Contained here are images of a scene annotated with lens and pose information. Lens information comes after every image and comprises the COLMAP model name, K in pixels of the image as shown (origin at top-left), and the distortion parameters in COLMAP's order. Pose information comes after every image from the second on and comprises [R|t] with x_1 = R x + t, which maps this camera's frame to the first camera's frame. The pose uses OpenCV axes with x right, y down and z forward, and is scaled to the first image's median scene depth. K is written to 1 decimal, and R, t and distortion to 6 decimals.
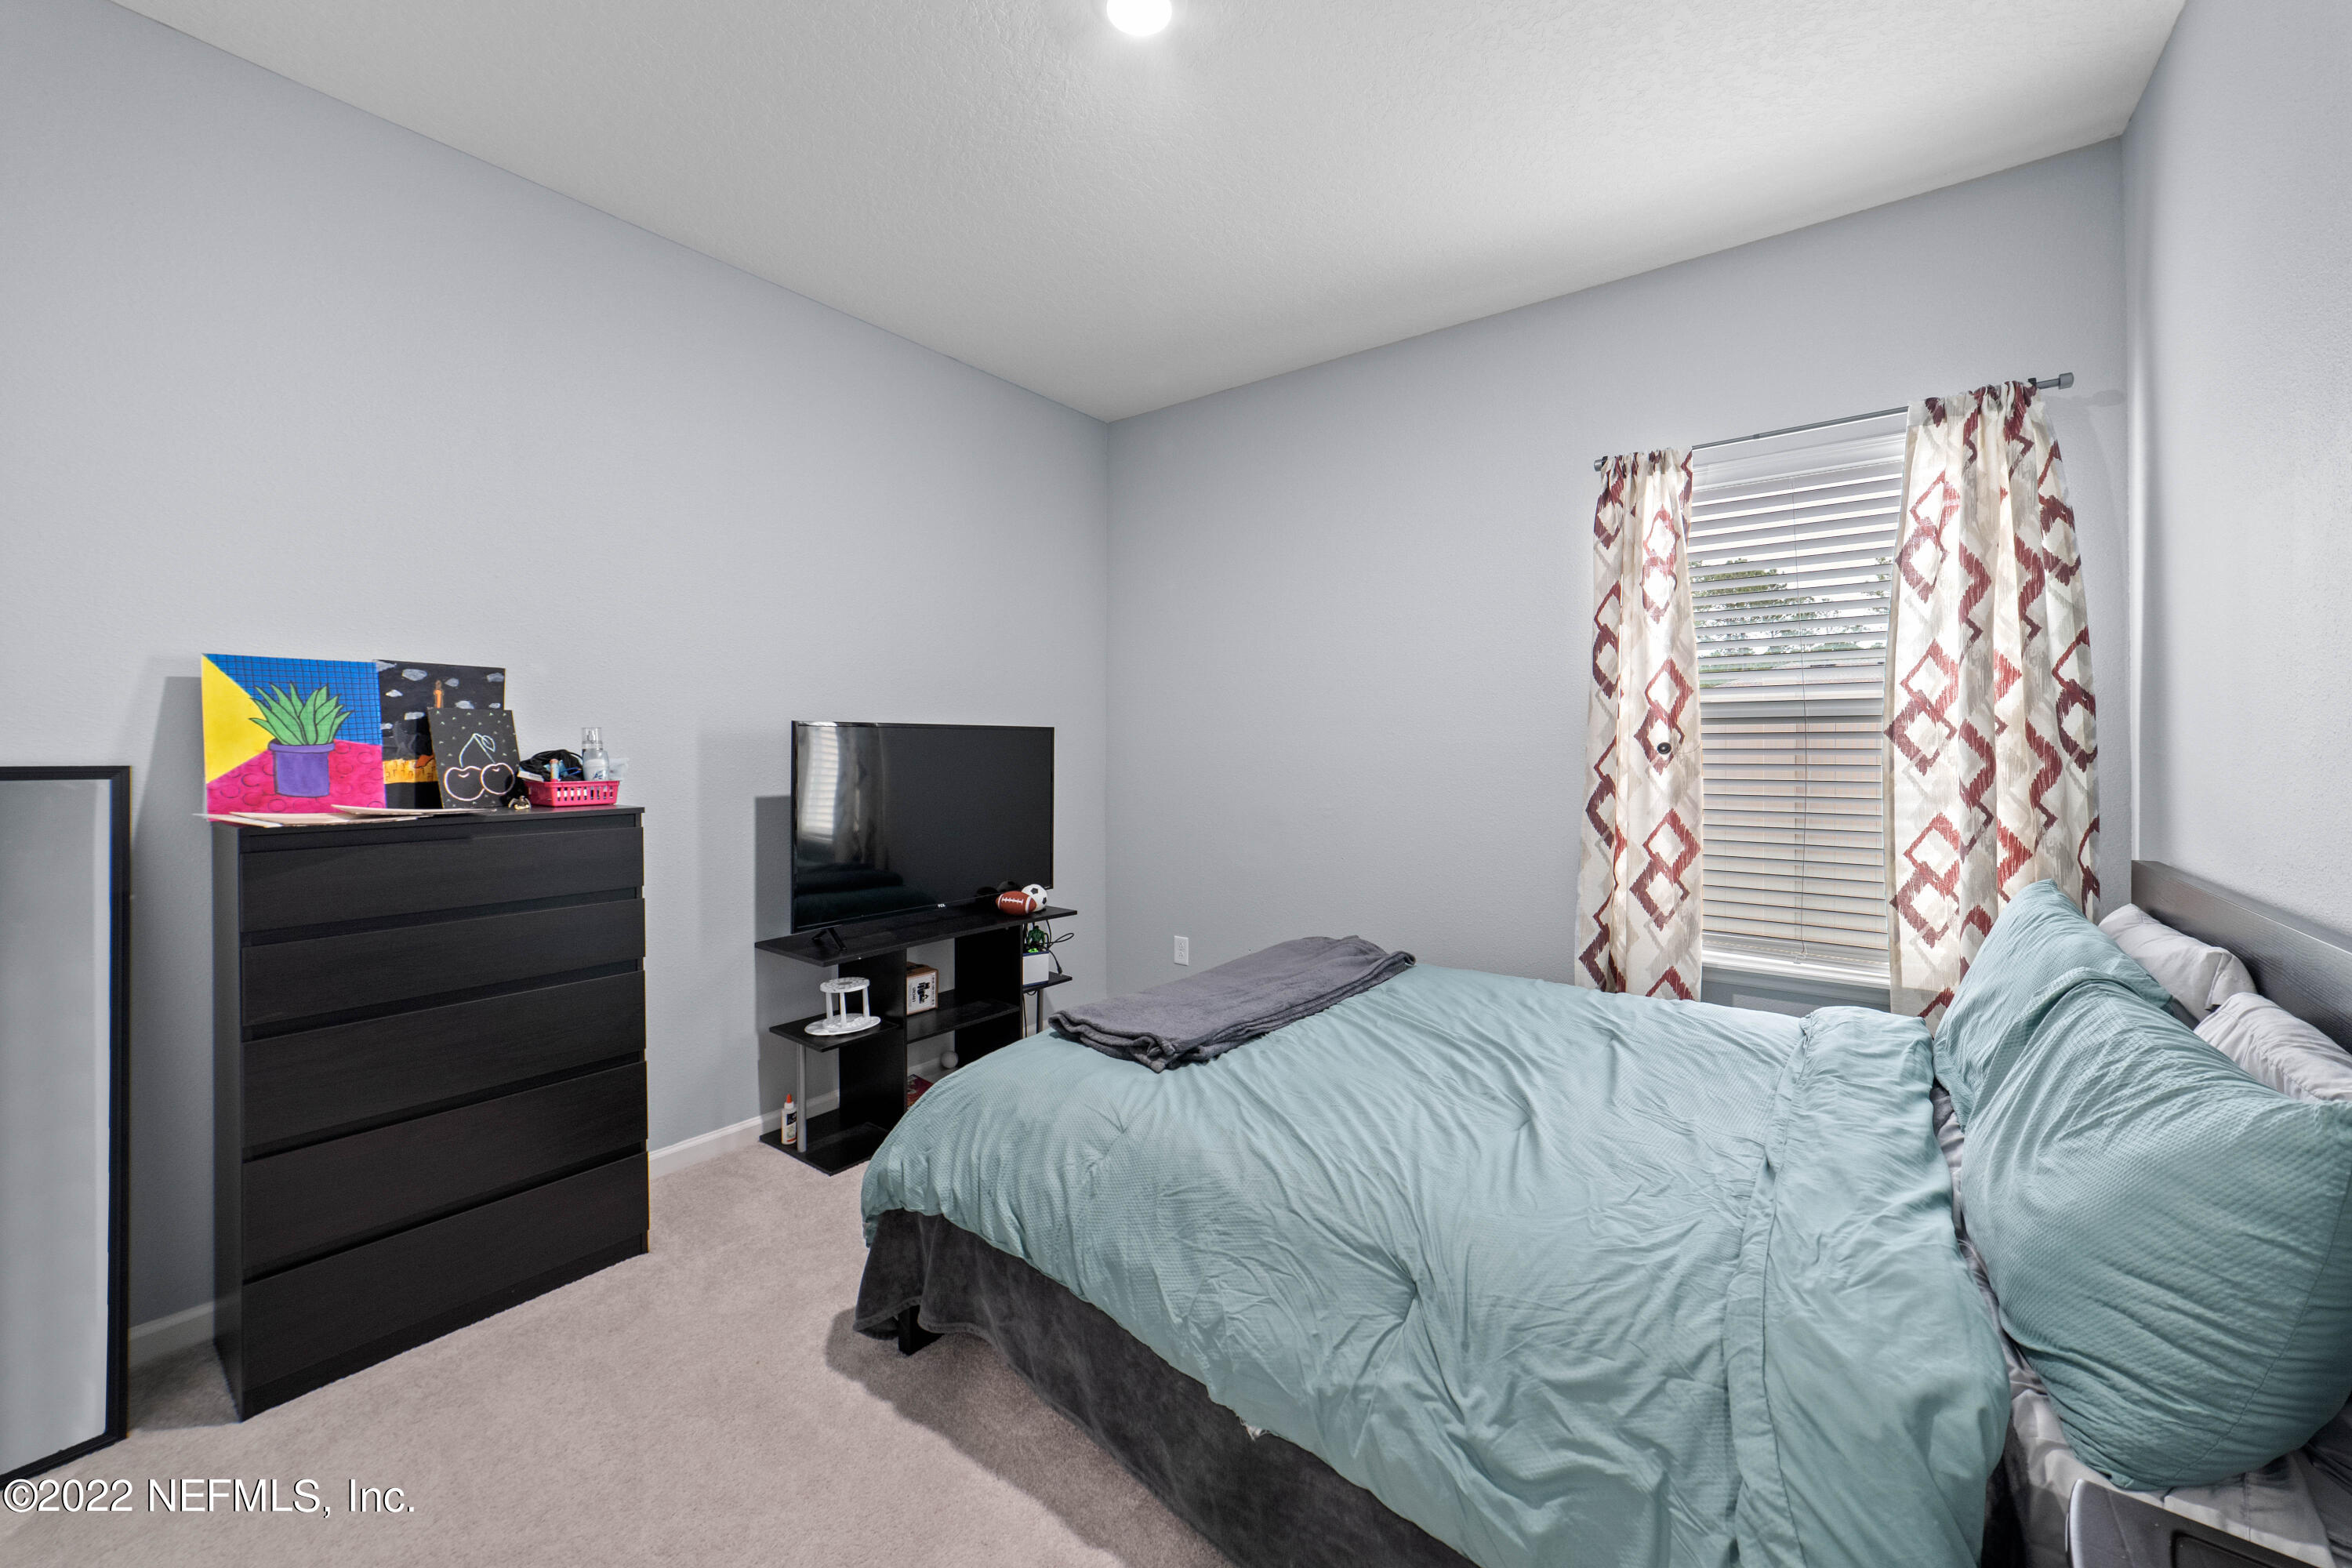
lens RADIAL K [[893.9, 0, 1178.1], [0, 893.9, 755.9], [0, 0, 1]] dist [-0.026404, 0.009885]
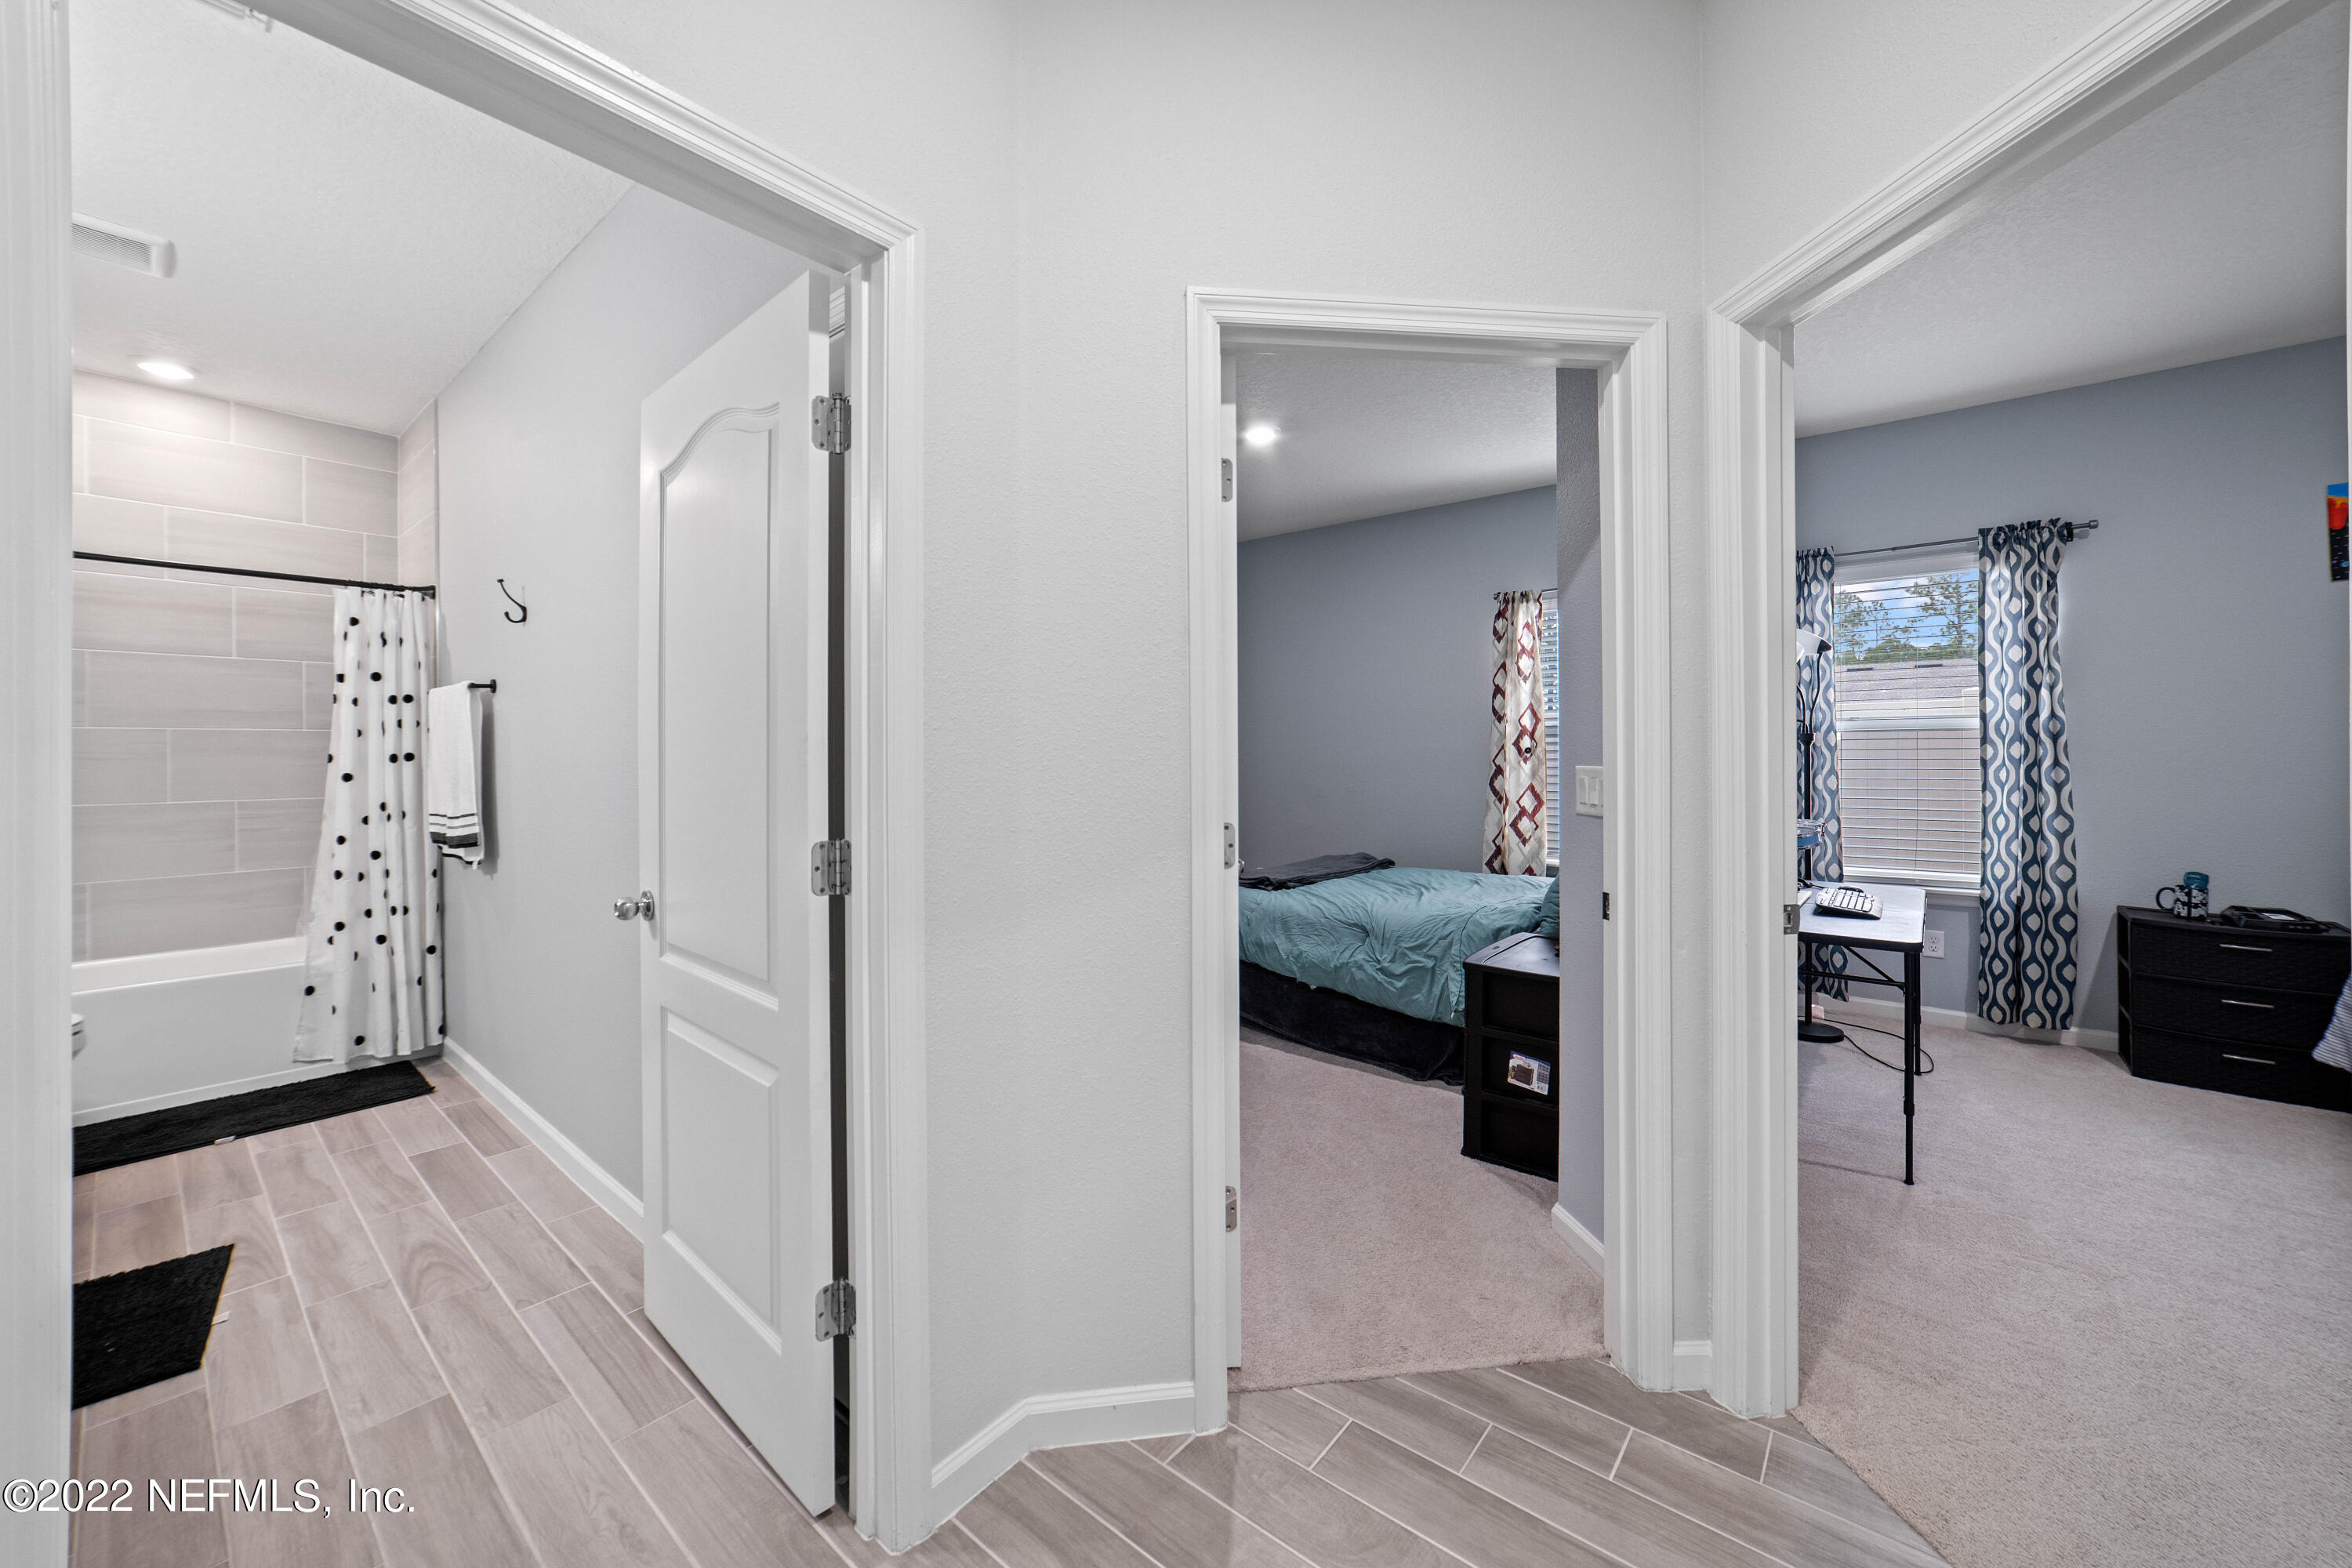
lens RADIAL K [[893.9, 0, 1178.1], [0, 893.9, 755.9], [0, 0, 1]] dist [-0.026404, 0.009885]
pose [[0.998722, -0.004481, -0.050340, -0.097447], [0.004190, 0.999974, -0.005878, 0.010842], [0.050365, 0.005660, 0.998715, -0.921990]]
